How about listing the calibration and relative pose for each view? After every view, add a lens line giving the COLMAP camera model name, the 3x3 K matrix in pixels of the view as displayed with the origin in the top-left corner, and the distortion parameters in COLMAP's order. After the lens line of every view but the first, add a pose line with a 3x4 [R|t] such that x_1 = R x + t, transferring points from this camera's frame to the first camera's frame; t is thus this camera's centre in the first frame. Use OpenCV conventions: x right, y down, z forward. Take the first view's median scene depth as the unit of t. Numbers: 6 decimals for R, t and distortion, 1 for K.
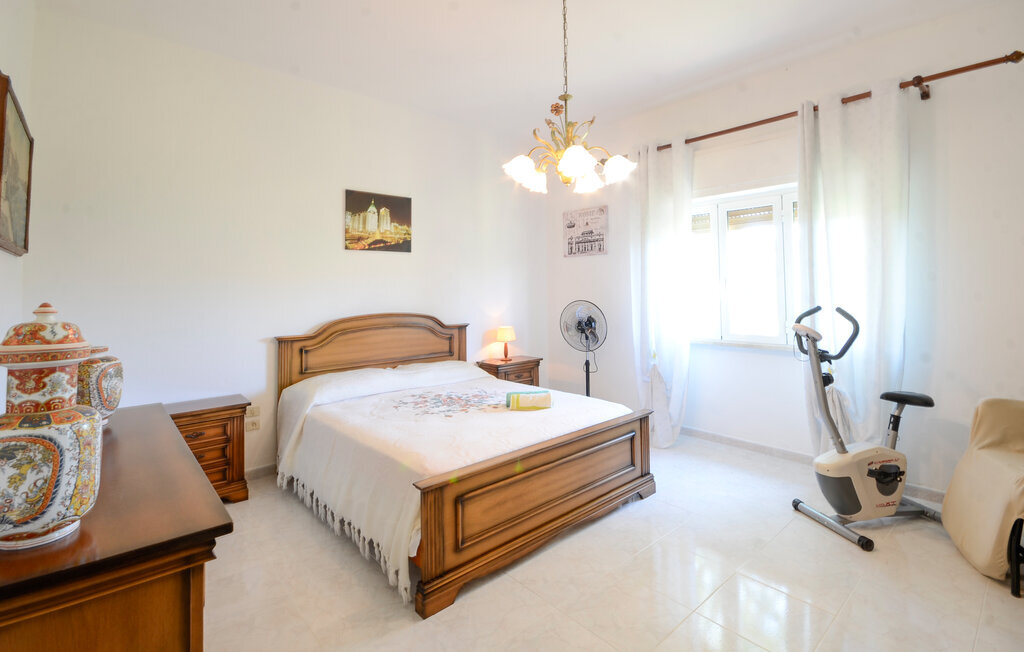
lens RADIAL K [[464.2, 0, 505.1], [0, 464.2, 289.1], [0, 0, 1]] dist [-0.003906, -0.000520]
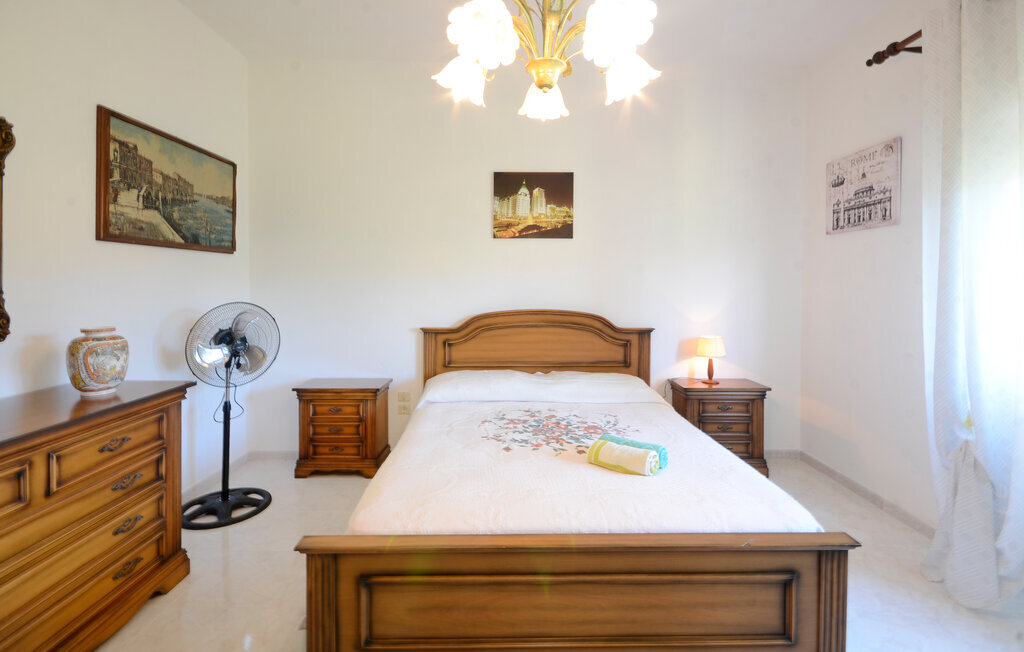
lens RADIAL K [[452.2, 0, 513.4], [0, 452.2, 298.2], [0, 0, 1]] dist [-0.000740, 0.000018]
pose [[0.763221, 0.034230, -0.645230, 0.259816], [-0.011862, 0.999170, 0.038976, -0.001912], [0.646029, -0.022094, 0.762993, 0.326482]]
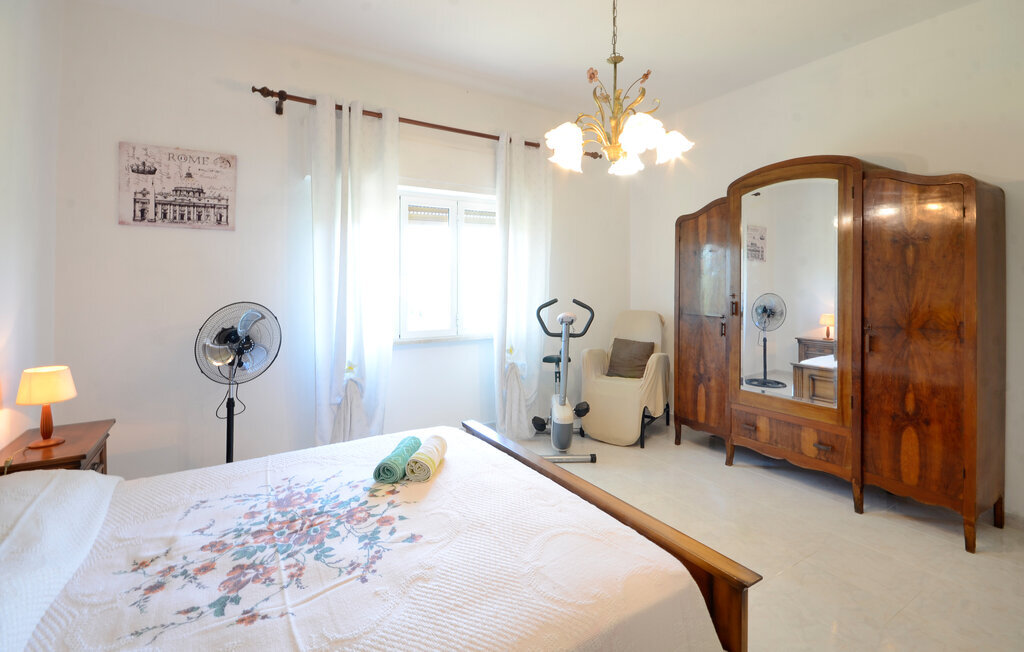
lens RADIAL K [[464.2, 0, 505.1], [0, 464.2, 289.1], [0, 0, 1]] dist [-0.003906, -0.000520]
pose [[0.166514, -0.004290, 0.986030, -0.422264], [-0.004313, 0.999978, 0.005079, 0.001743], [-0.986030, -0.005099, 0.166491, 0.606661]]
